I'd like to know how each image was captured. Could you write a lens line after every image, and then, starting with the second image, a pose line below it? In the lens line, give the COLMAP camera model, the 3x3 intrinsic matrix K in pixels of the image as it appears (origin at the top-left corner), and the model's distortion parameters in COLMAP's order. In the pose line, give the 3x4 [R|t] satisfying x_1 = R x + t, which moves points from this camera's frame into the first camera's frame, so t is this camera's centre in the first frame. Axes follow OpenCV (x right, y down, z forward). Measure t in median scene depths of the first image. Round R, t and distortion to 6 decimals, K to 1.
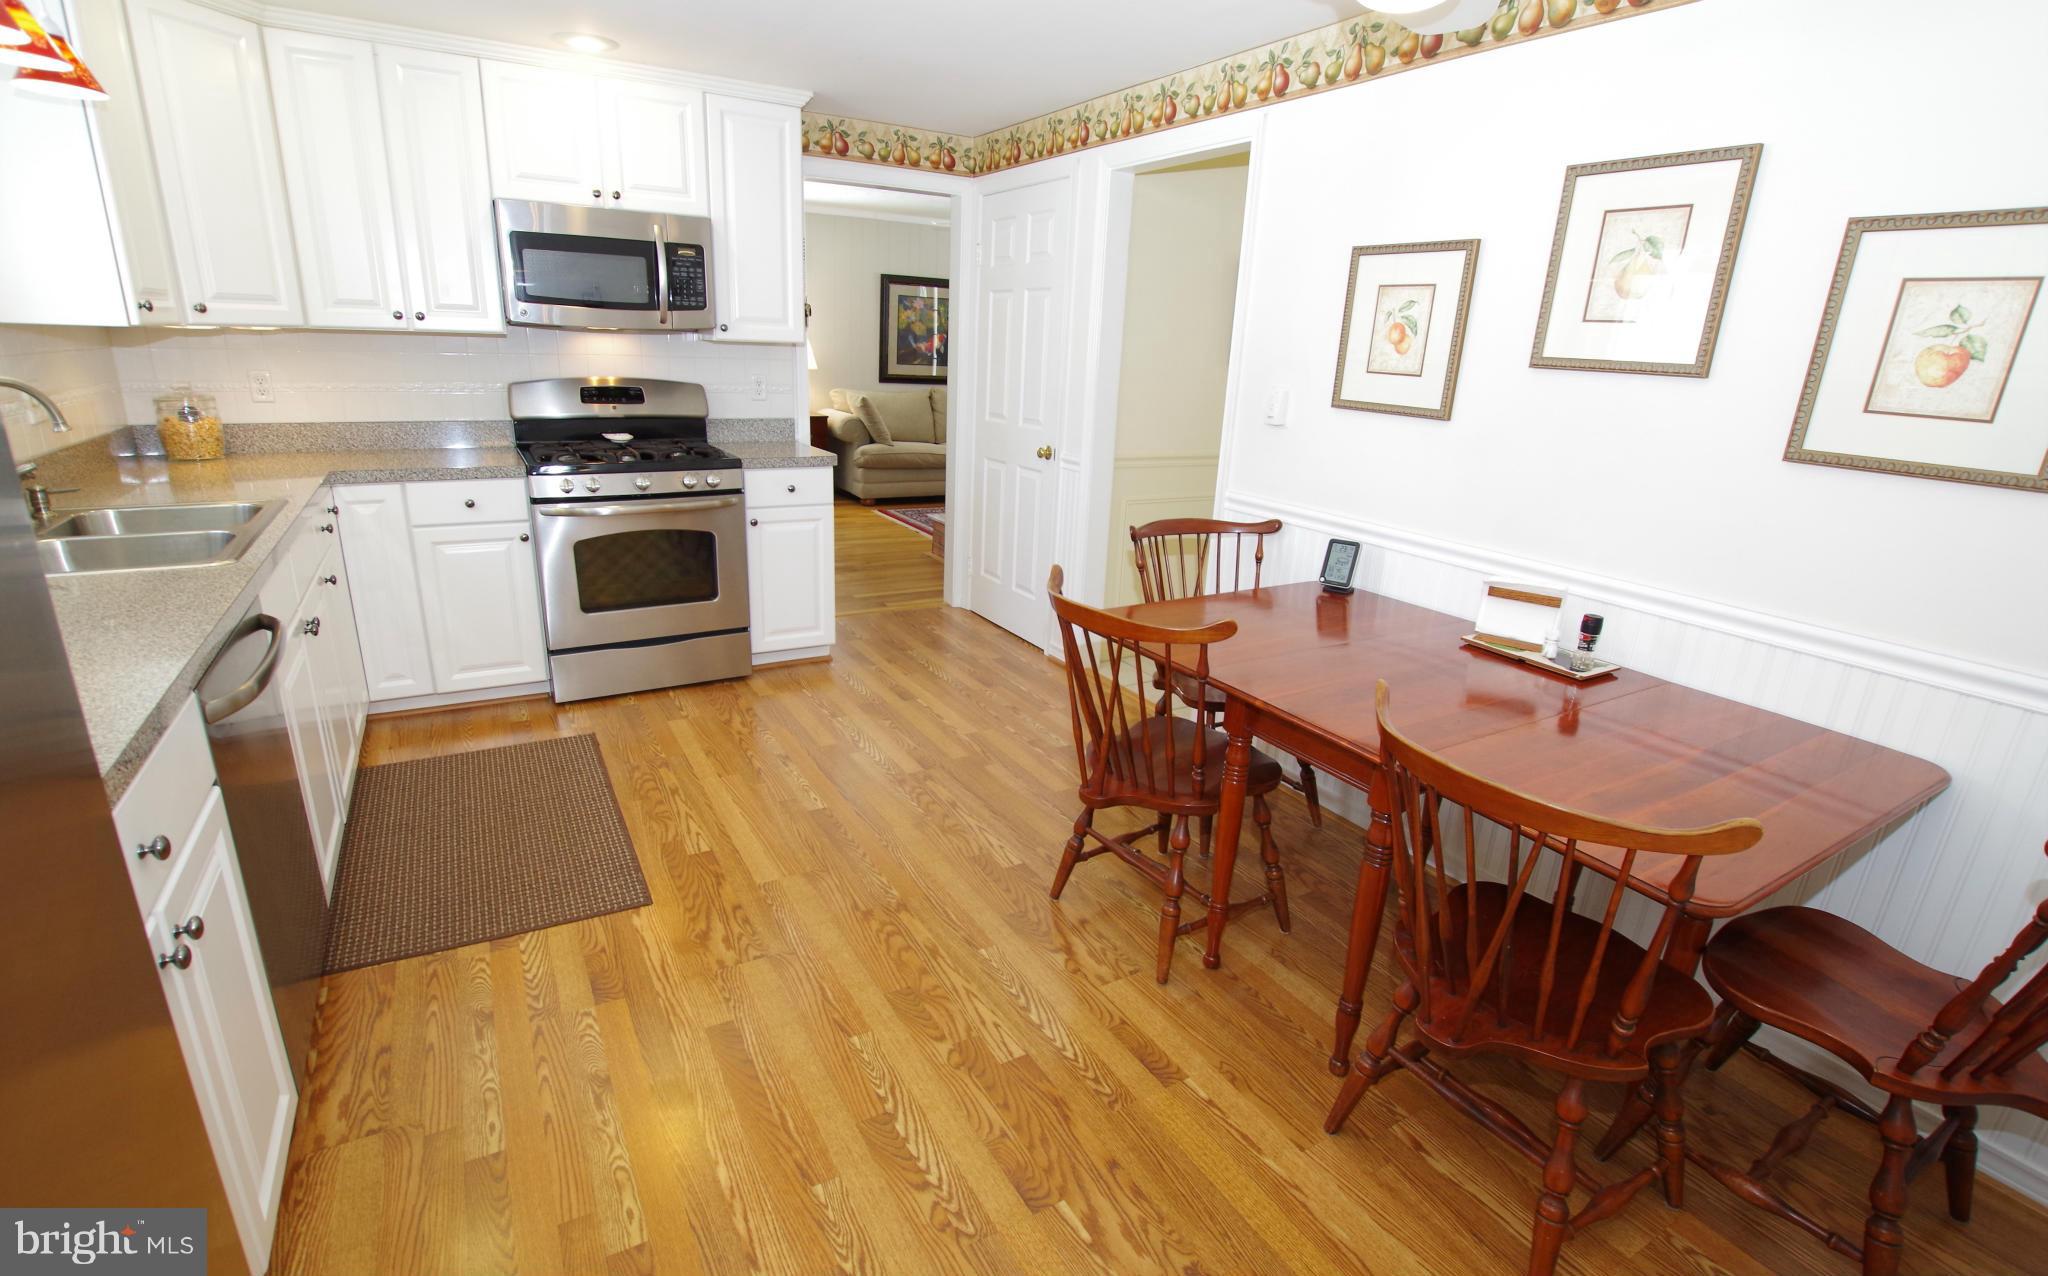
lens RADIAL K [[936.9, 0, 1024.0], [0, 936.9, 638.0], [0, 0, 1]] dist [-0.000668, -0.000060]
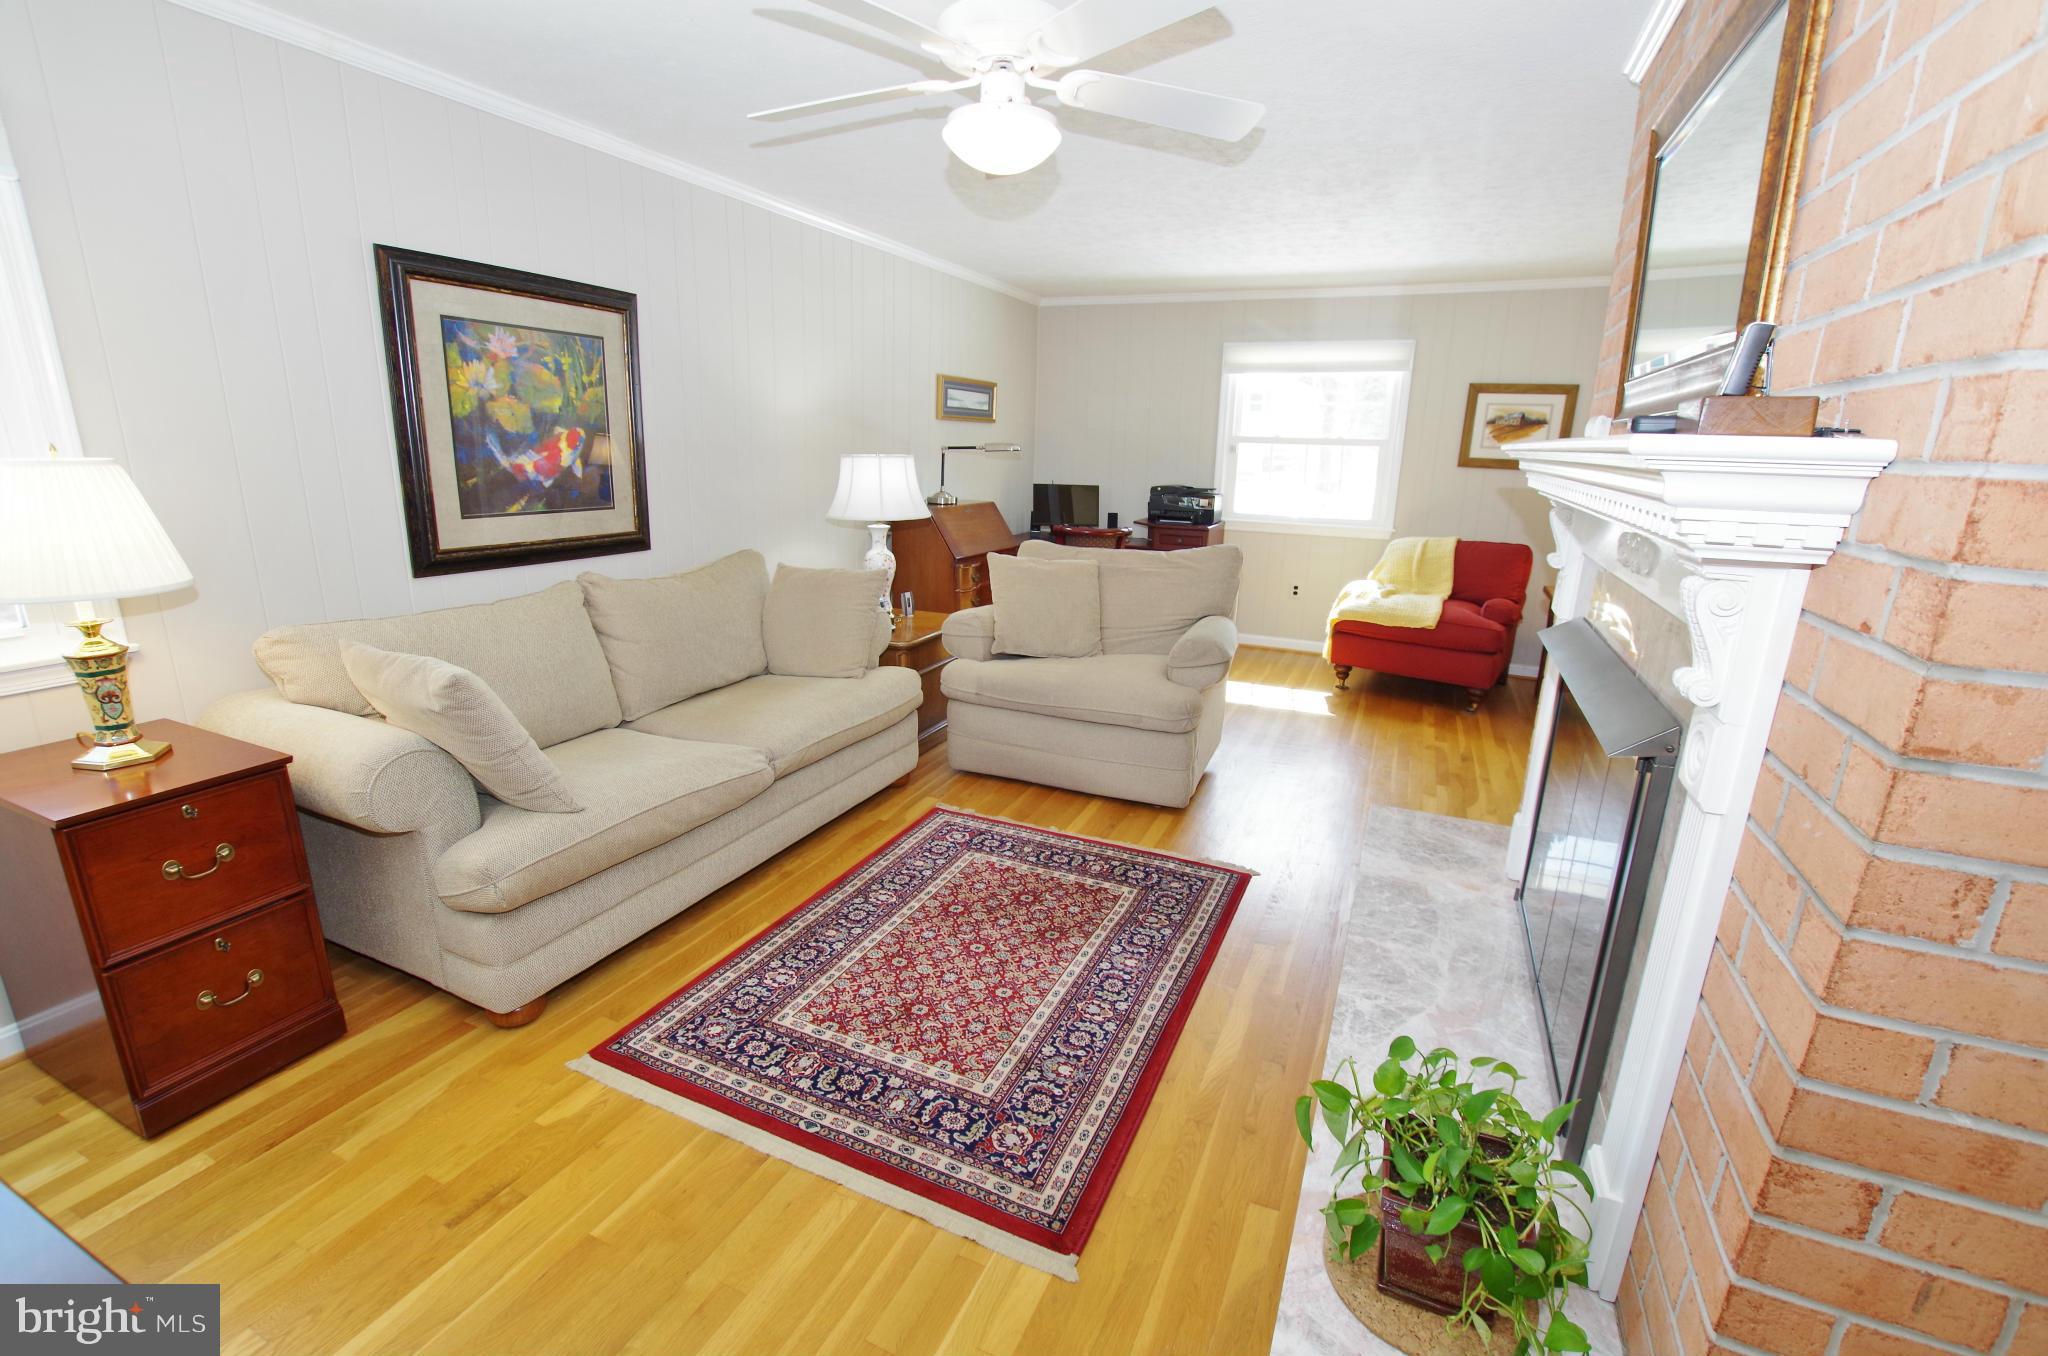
lens RADIAL K [[900.8, 0, 1013.5], [0, 900.8, 680.8], [0, 0, 1]] dist [-0.039551, 0.007995]
pose [[0.820310, -0.175679, 0.544269, -0.218008], [0.199222, 0.979824, 0.016004, -0.277690], [-0.536099, 0.095302, 0.838758, 0.874058]]
